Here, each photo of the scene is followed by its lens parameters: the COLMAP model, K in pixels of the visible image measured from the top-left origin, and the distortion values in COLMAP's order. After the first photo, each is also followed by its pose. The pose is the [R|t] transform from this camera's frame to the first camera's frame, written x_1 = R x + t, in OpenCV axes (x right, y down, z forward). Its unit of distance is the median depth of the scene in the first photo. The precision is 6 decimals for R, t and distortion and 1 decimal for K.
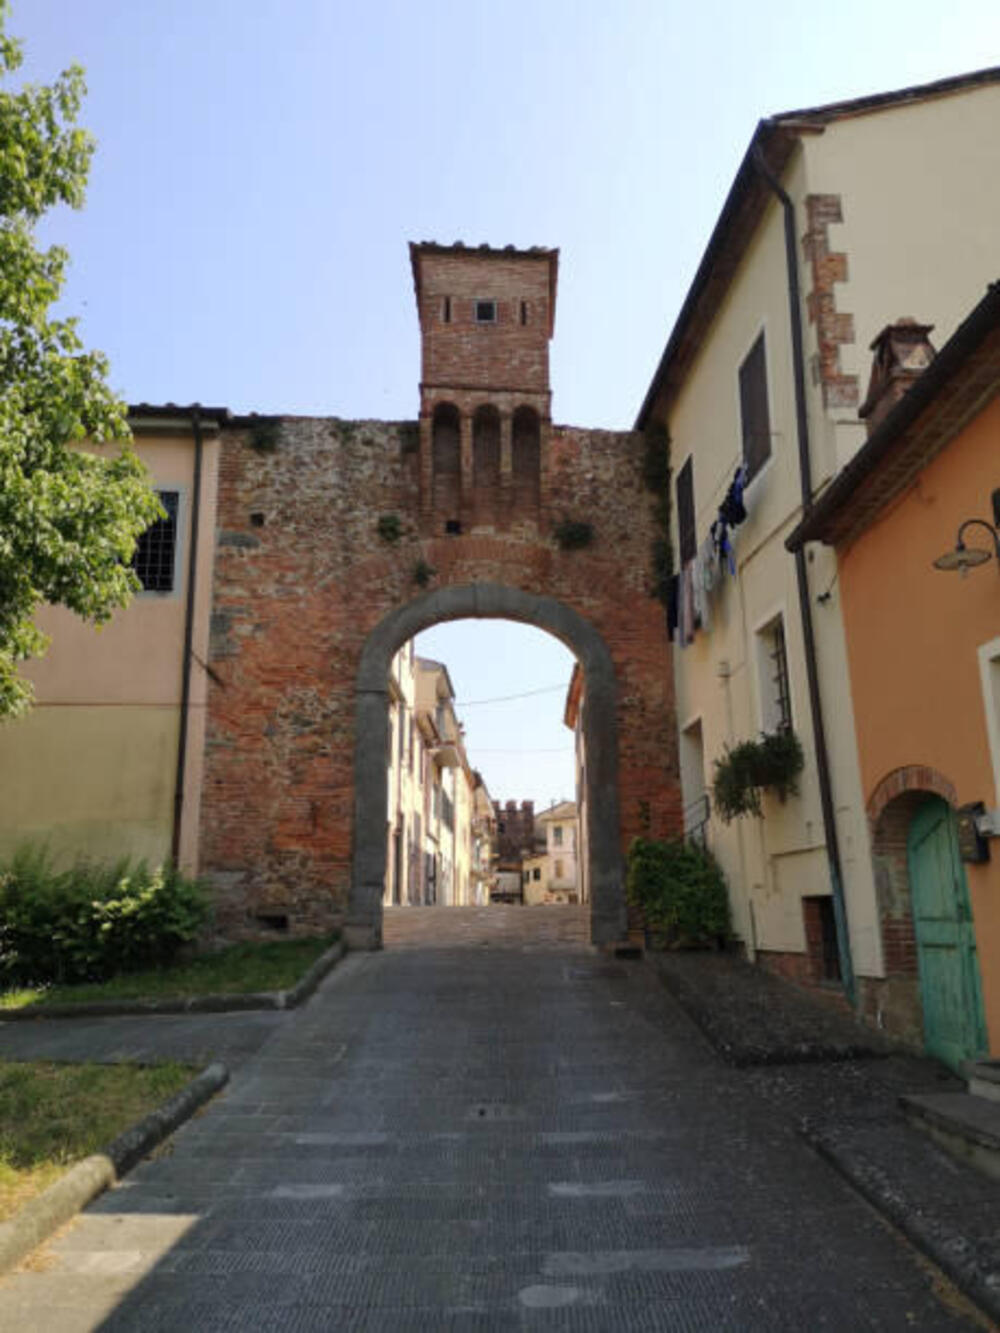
lens RADIAL K [[1055.1, 0, 500.0], [0, 1055.1, 666.5], [0, 0, 1]] dist [0.000618, -0.002744]
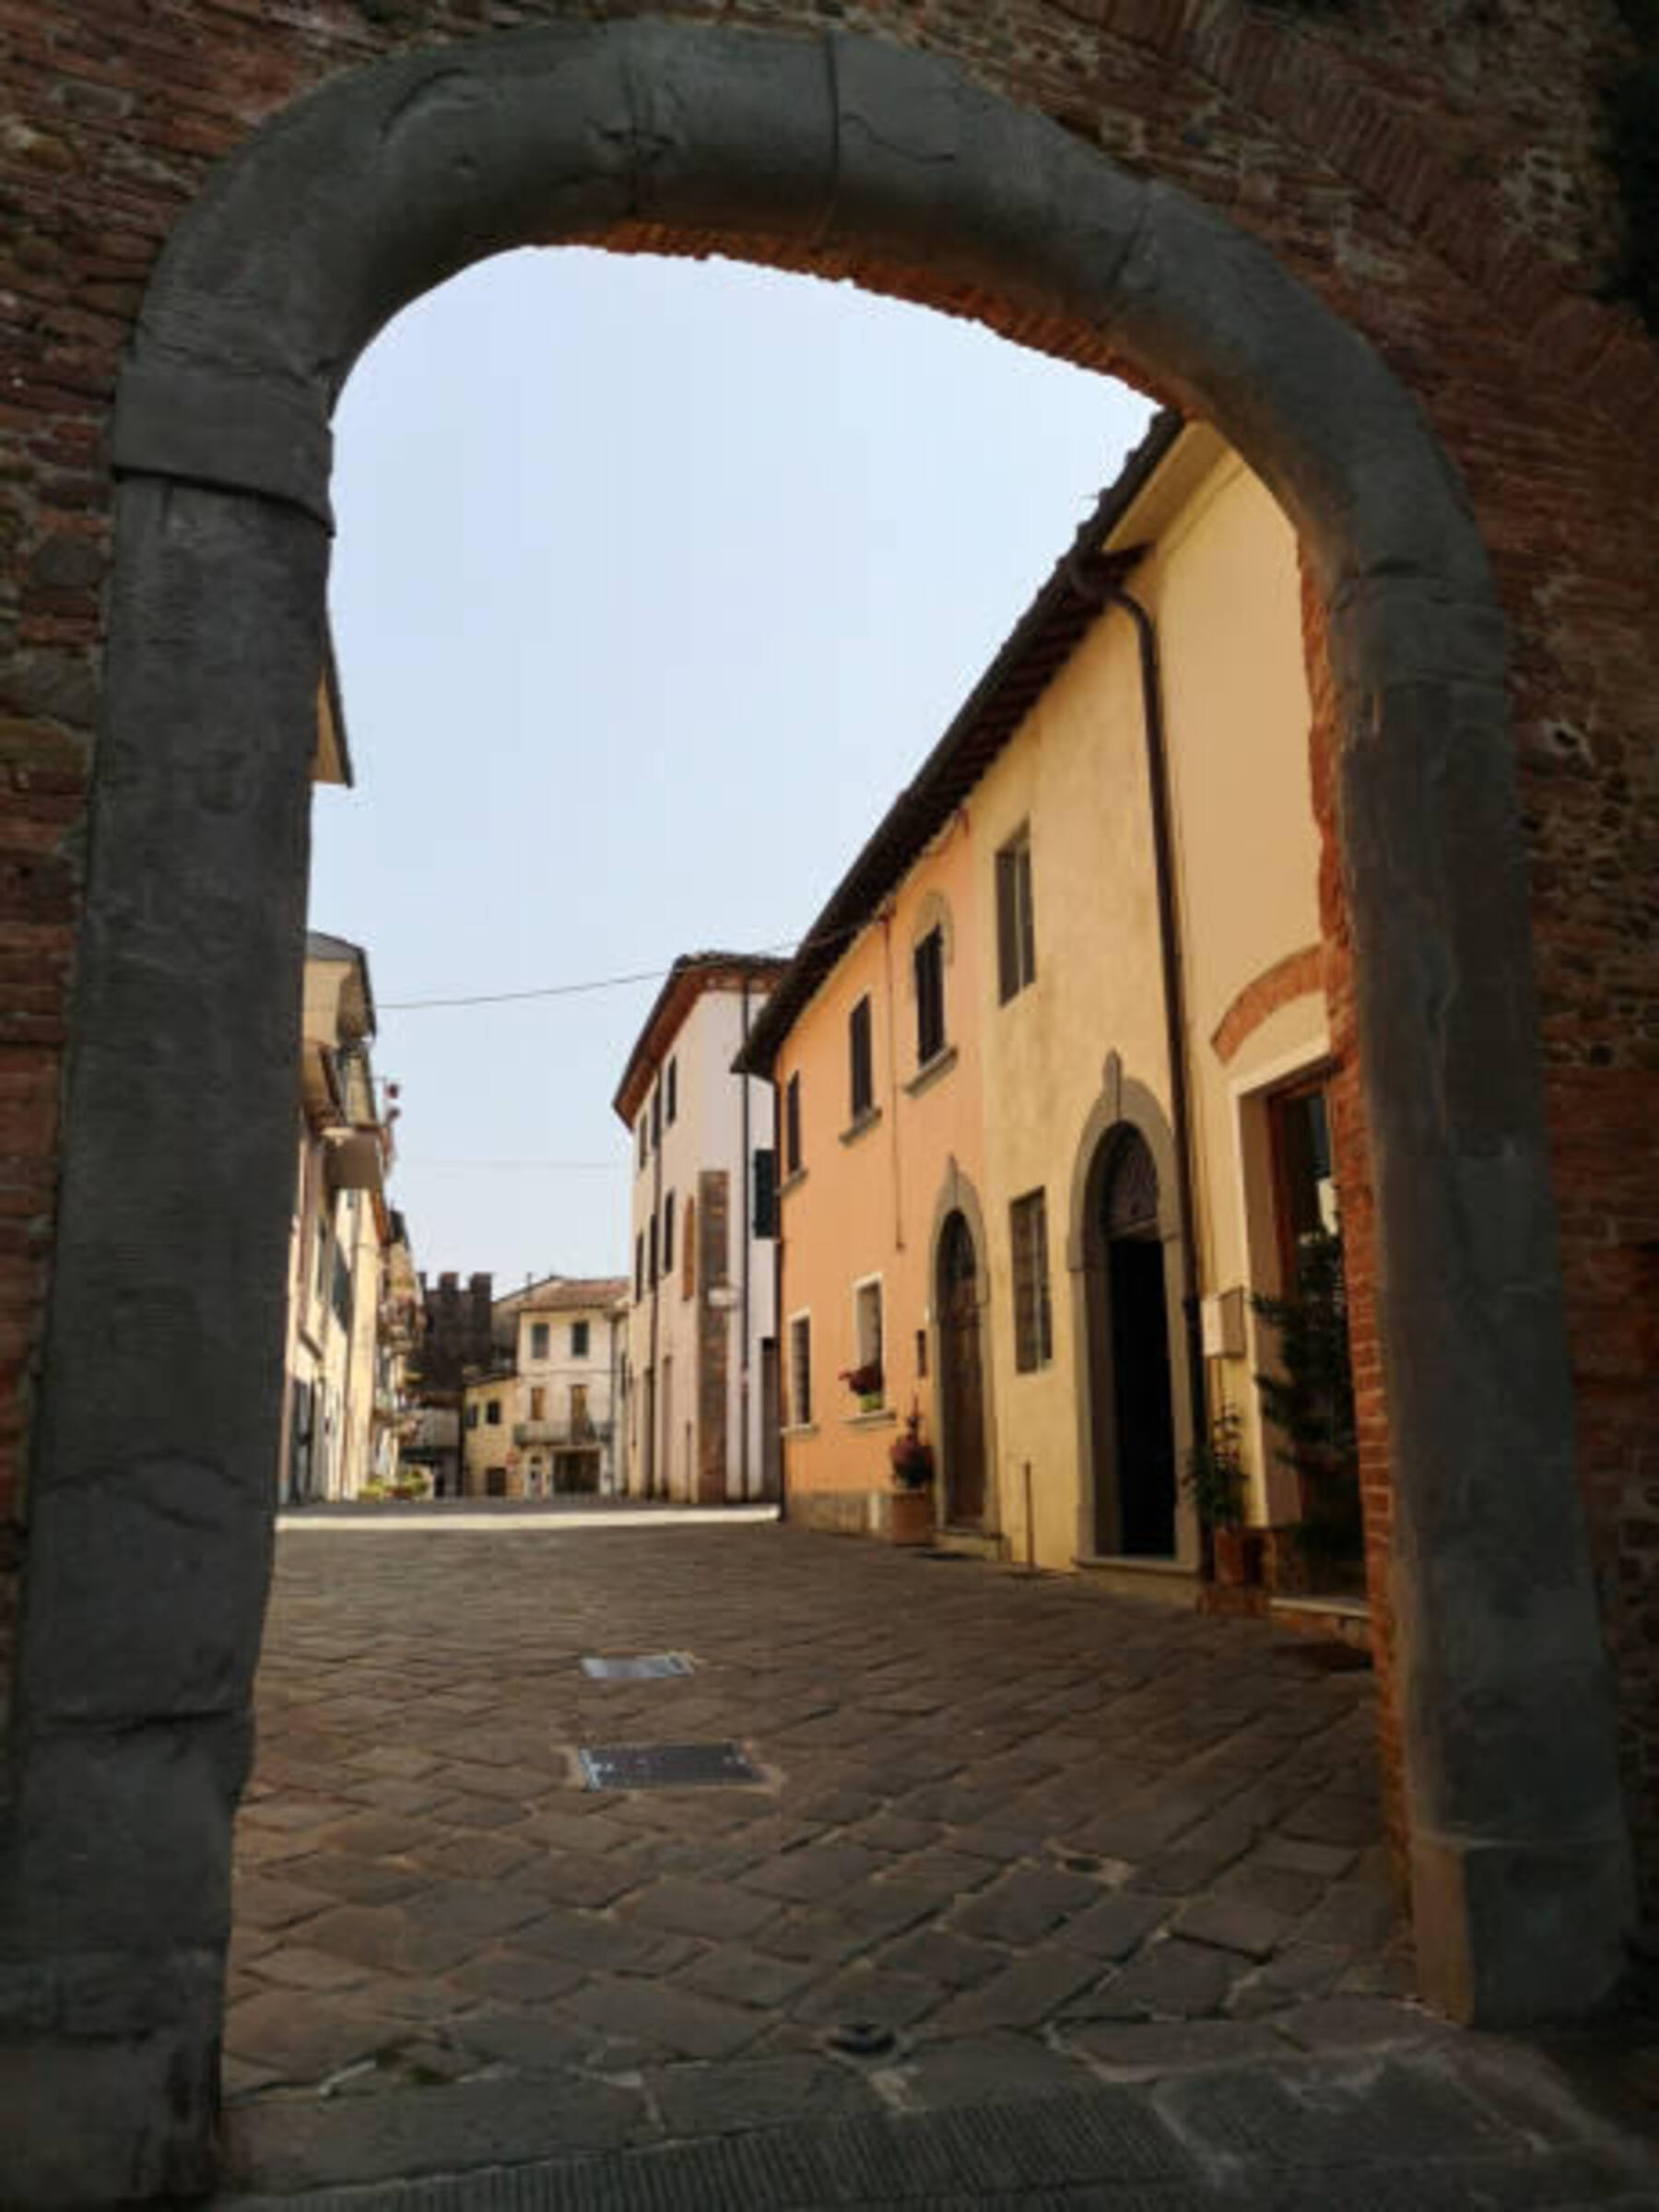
lens RADIAL K [[1750.8, 0, 829.5], [0, 1750.8, 1106.0], [0, 0, 1]] dist [0.000618, -0.002744]
pose [[0.970855, 0.051662, 0.234034, -0.018519], [-0.057895, 0.998126, 0.019839, 0.021982], [-0.232571, -0.032810, 0.972026, 0.149489]]
